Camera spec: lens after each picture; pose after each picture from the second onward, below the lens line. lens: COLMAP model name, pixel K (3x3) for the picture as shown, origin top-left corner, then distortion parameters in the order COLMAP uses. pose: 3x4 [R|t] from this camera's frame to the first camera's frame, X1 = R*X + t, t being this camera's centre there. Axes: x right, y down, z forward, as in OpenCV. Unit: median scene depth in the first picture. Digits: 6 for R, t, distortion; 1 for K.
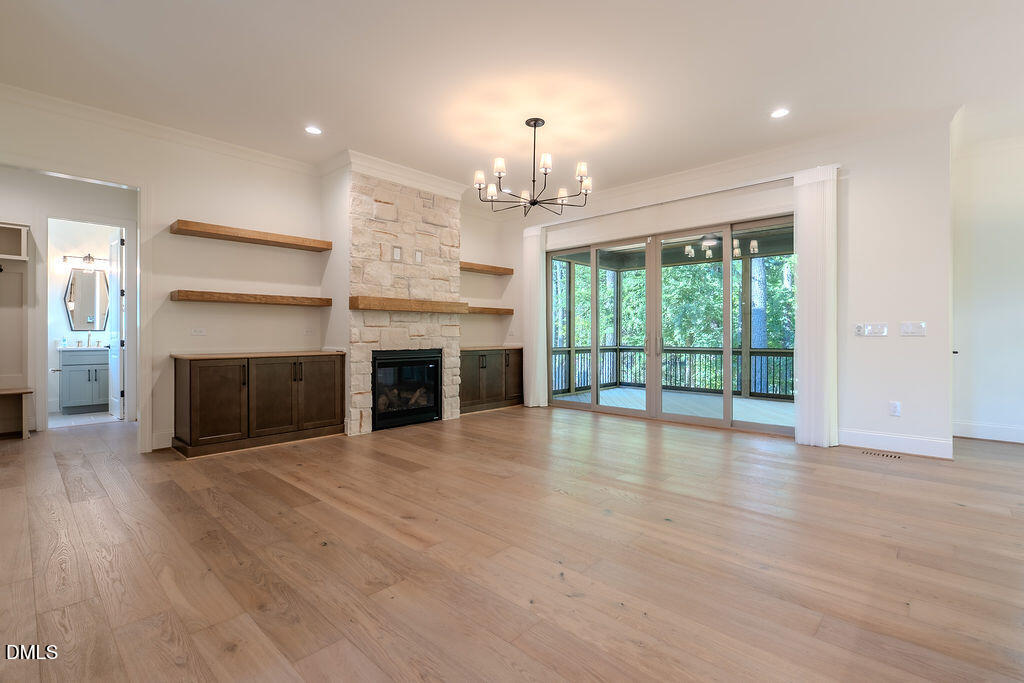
lens RADIAL K [[464.4, 0, 524.8], [0, 464.4, 329.7], [0, 0, 1]] dist [-0.004252, -0.000223]
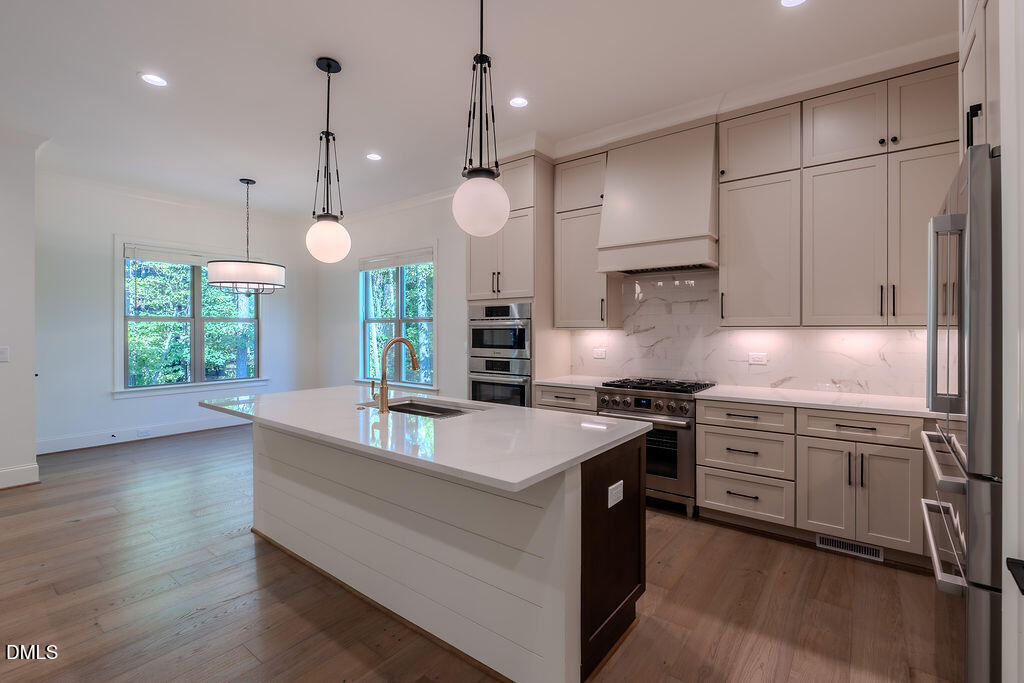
lens RADIAL K [[460.3, 0, 515.9], [0, 460.3, 331.5], [0, 0, 1]] dist [-0.004480, -0.000247]
pose [[-0.079728, 0.000725, 0.996816, -0.235425], [-0.008221, 0.999965, -0.001384, -0.081837], [-0.996783, -0.008305, -0.079720, 0.046894]]
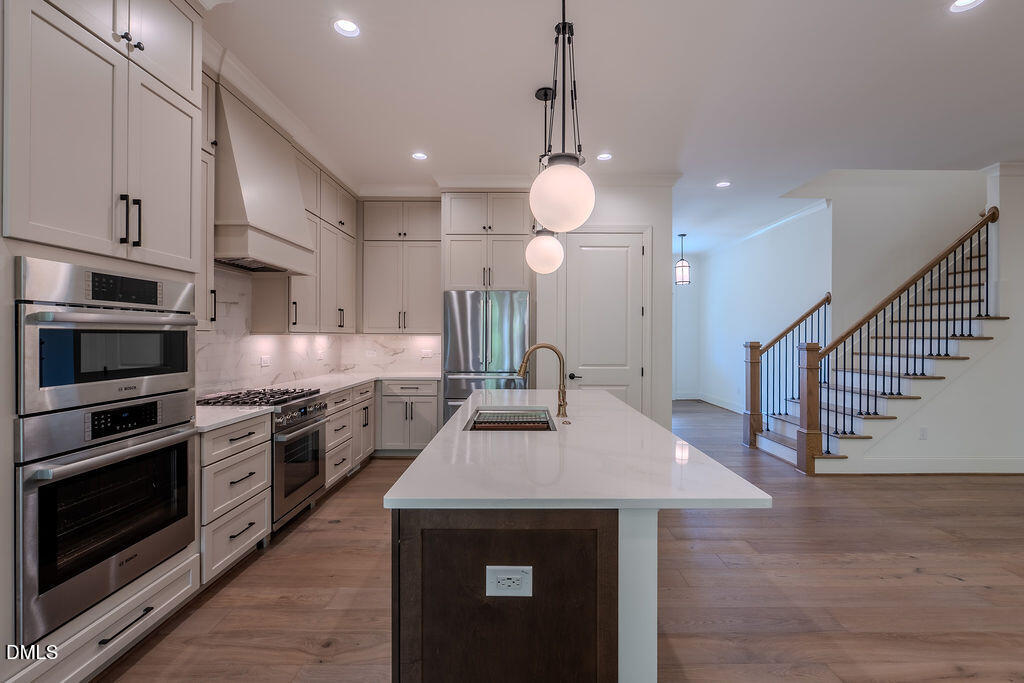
lens RADIAL K [[459.4, 0, 515.9], [0, 459.4, 339.5], [0, 0, 1]] dist [-0.005660, 0.000332]
pose [[-0.740644, 0.004112, -0.671885, 1.257002], [0.003680, 0.999991, 0.002065, -0.079815], [0.671887, -0.000943, -0.740653, 0.793197]]
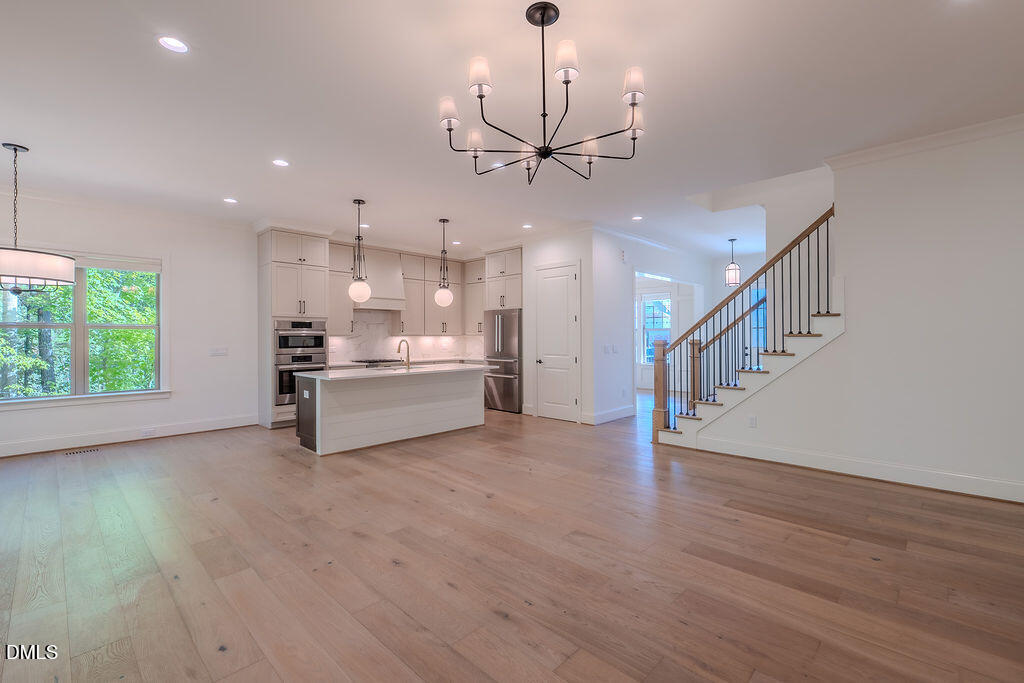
lens RADIAL K [[456.9, 0, 507.8], [0, 456.9, 339.0], [0, 0, 1]] dist [-0.004932, -0.000082]
pose [[-0.998614, 0.005253, 0.052360, 0.051061], [0.005027, 0.999978, -0.004439, -0.059694], [-0.052382, -0.004170, -0.998618, 2.274448]]
